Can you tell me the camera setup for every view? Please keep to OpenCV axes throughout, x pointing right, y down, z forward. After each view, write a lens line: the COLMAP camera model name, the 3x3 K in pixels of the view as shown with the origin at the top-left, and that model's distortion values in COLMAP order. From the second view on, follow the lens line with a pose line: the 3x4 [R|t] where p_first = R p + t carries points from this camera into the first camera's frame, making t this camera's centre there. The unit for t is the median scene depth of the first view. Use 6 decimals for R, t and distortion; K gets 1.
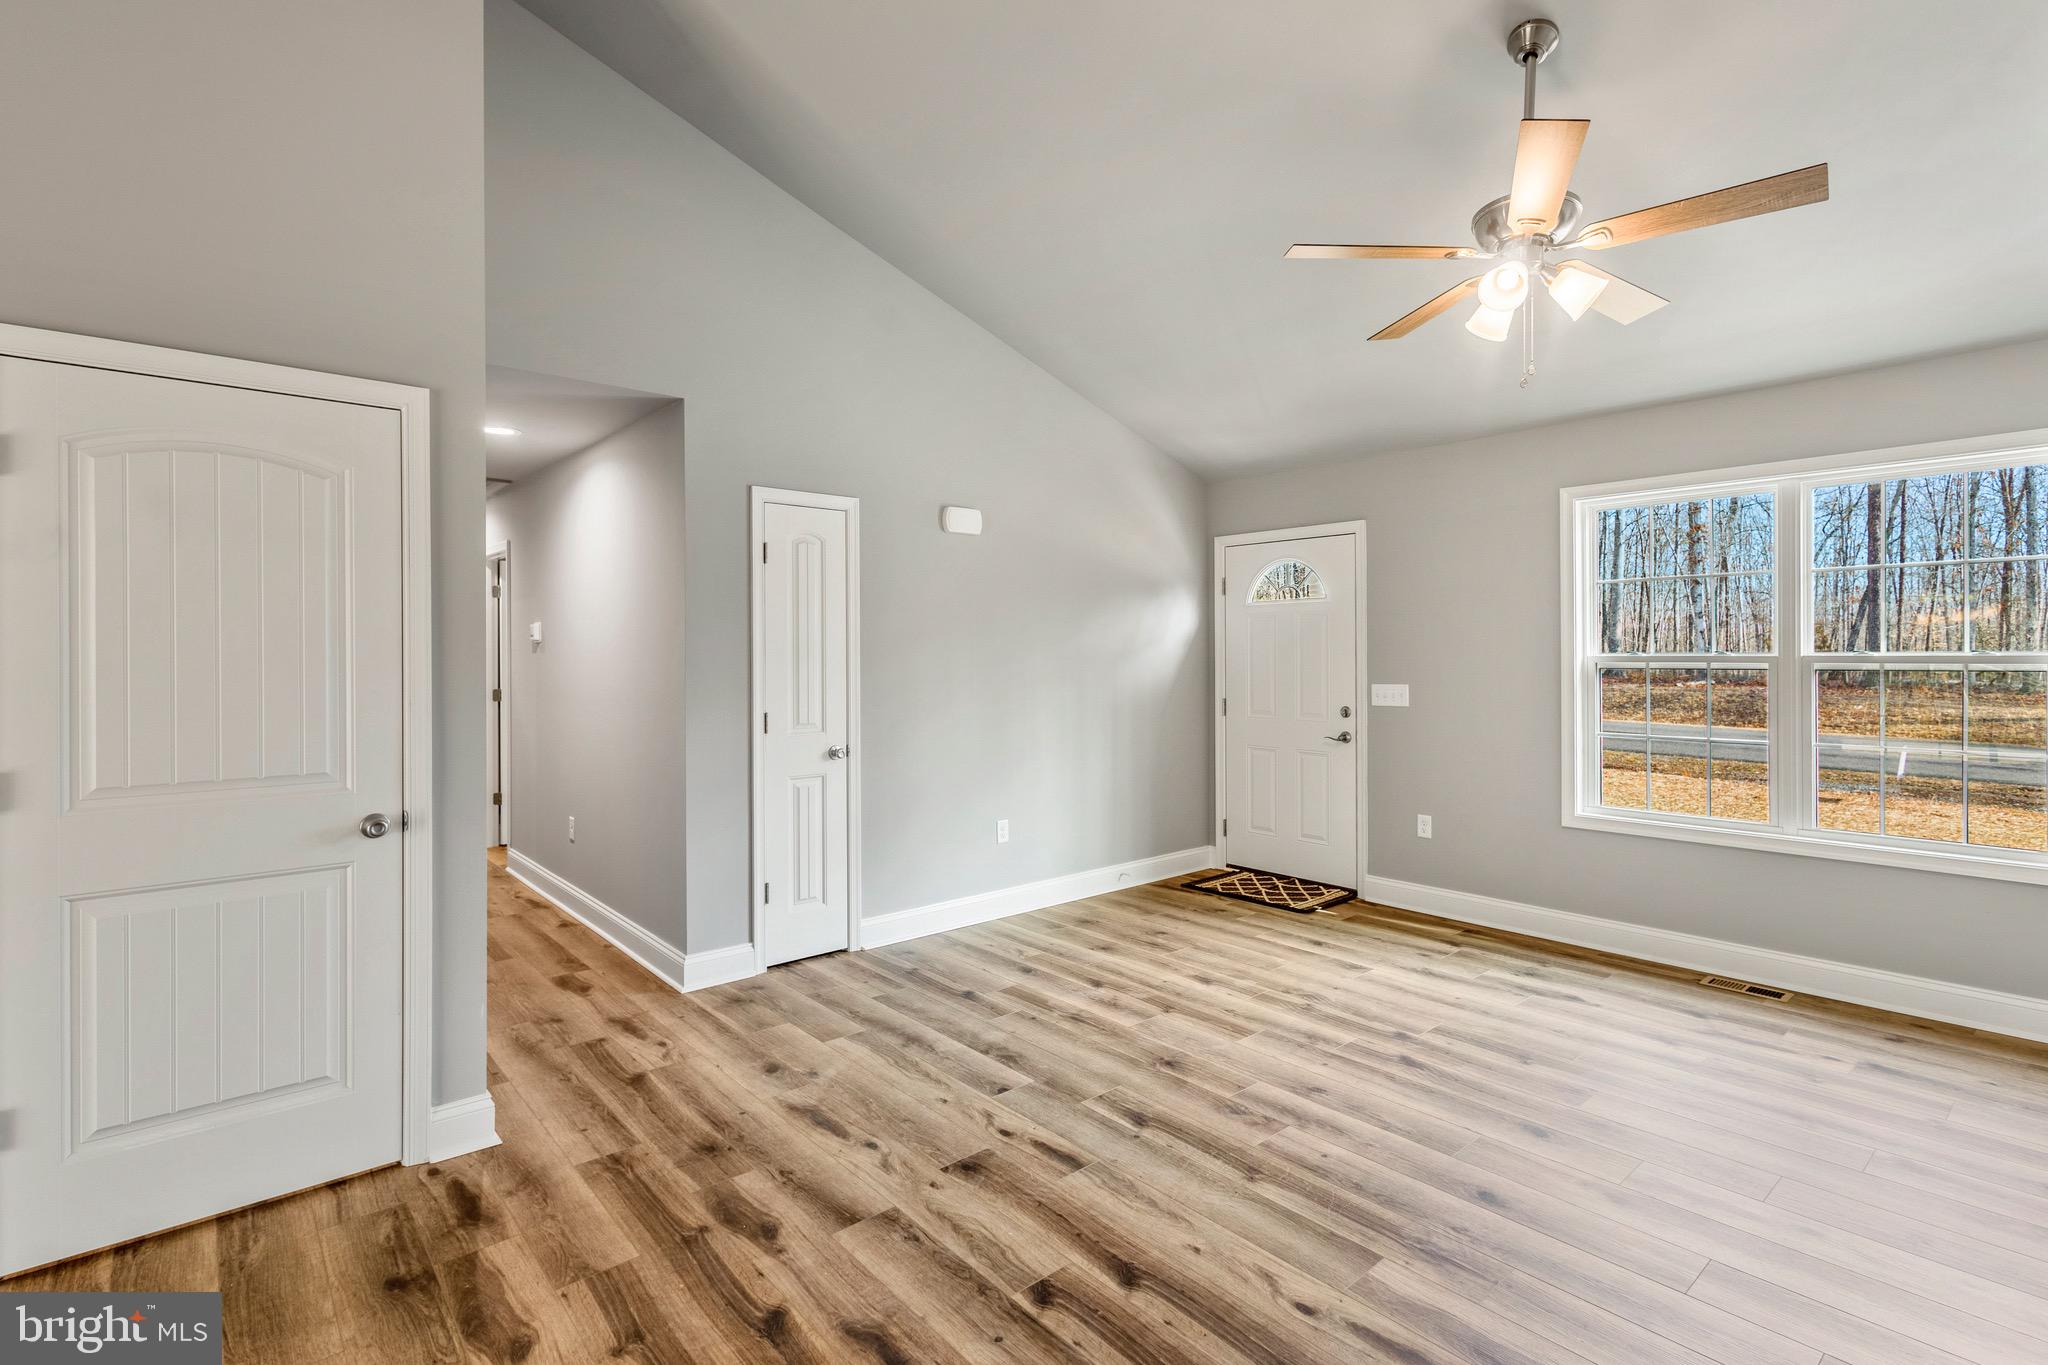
lens RADIAL K [[964.4, 0, 1034.6], [0, 964.4, 652.4], [0, 0, 1]] dist [0.003841, 0.000824]
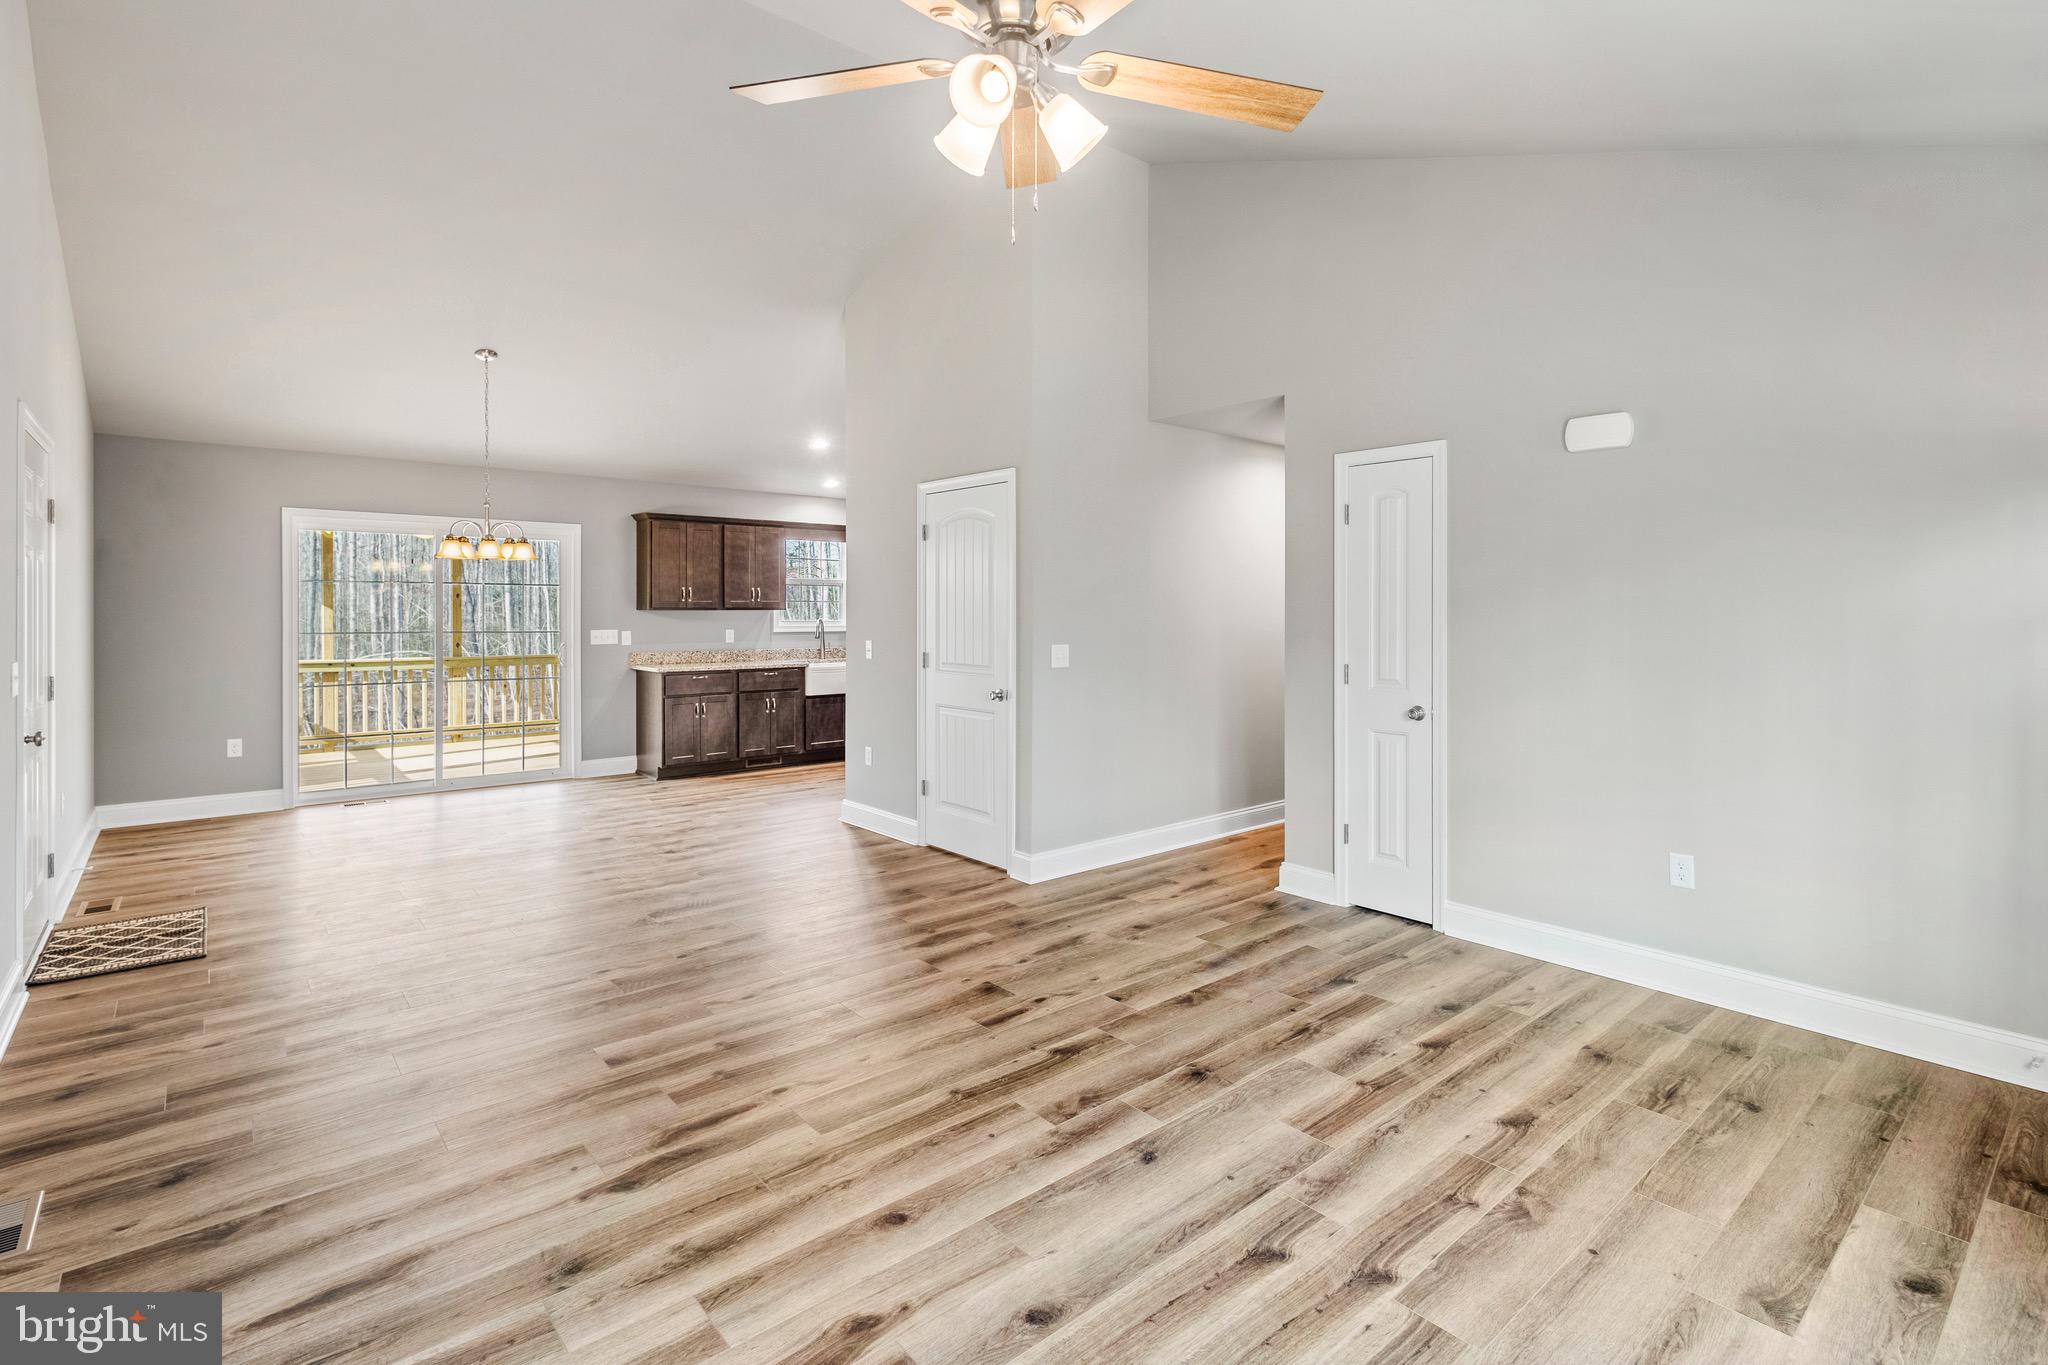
lens RADIAL K [[968.2, 0, 1031.0], [0, 968.2, 605.6], [0, 0, 1]] dist [0.002189, 0.000360]
pose [[-0.006871, 0.002104, -0.999974, 0.898446], [0.000942, 0.999997, 0.002097, -0.006126], [0.999976, -0.000927, -0.006873, 0.743695]]
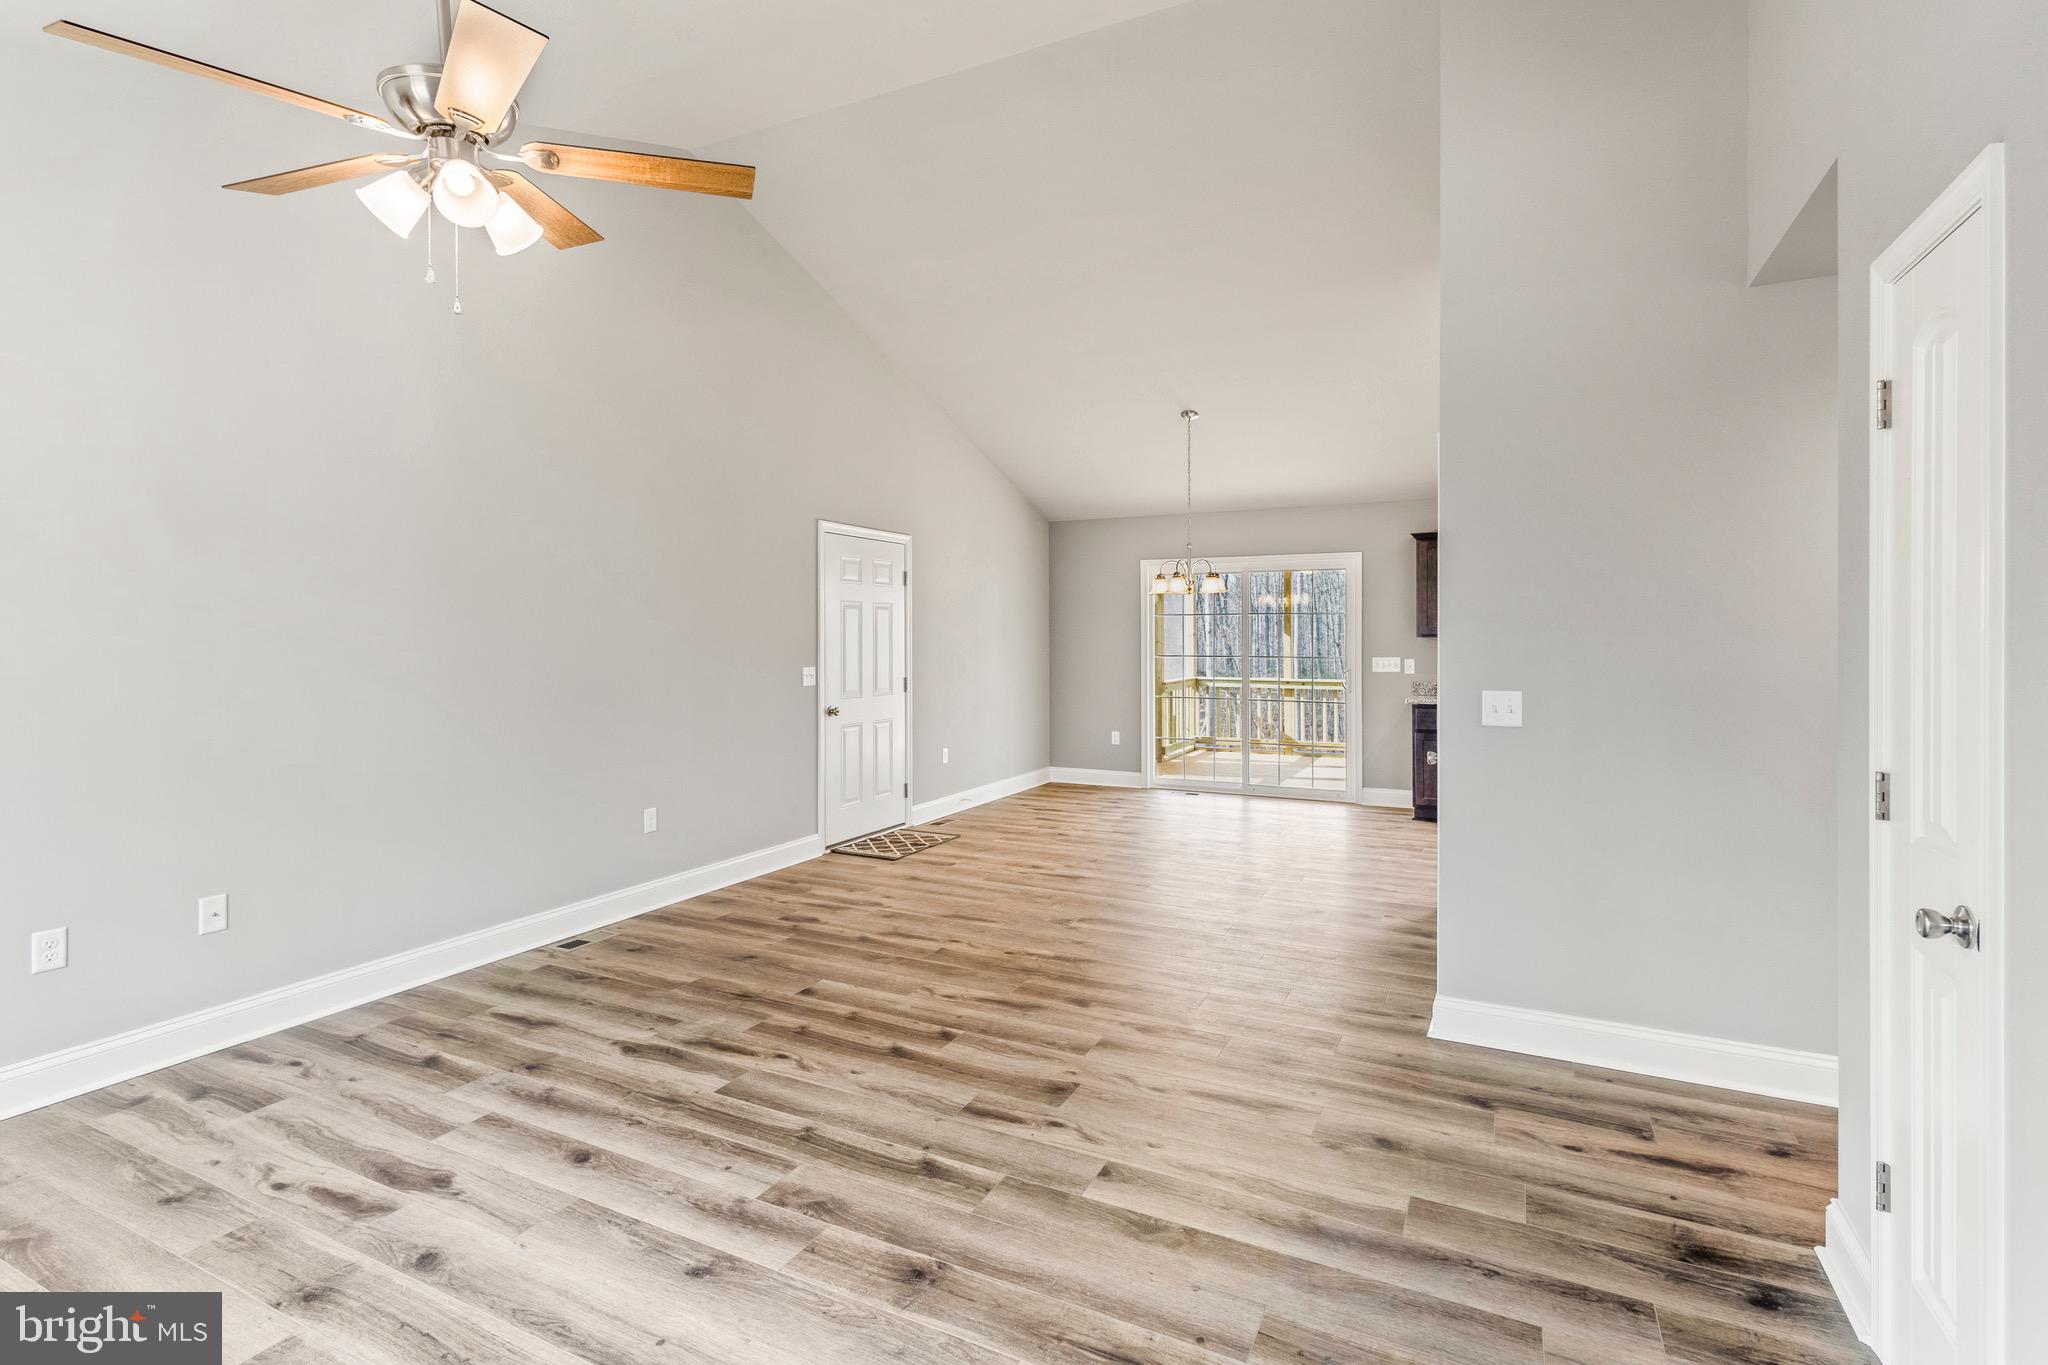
lens RADIAL K [[966.8, 0, 1032.8], [0, 966.8, 635.0], [0, 0, 1]] dist [0.004626, 0.000223]
pose [[-0.922352, 0.004590, -0.386325, 0.276629], [0.005108, 0.999987, -0.000315, -0.000950], [0.386318, -0.002264, -0.922363, 1.418885]]
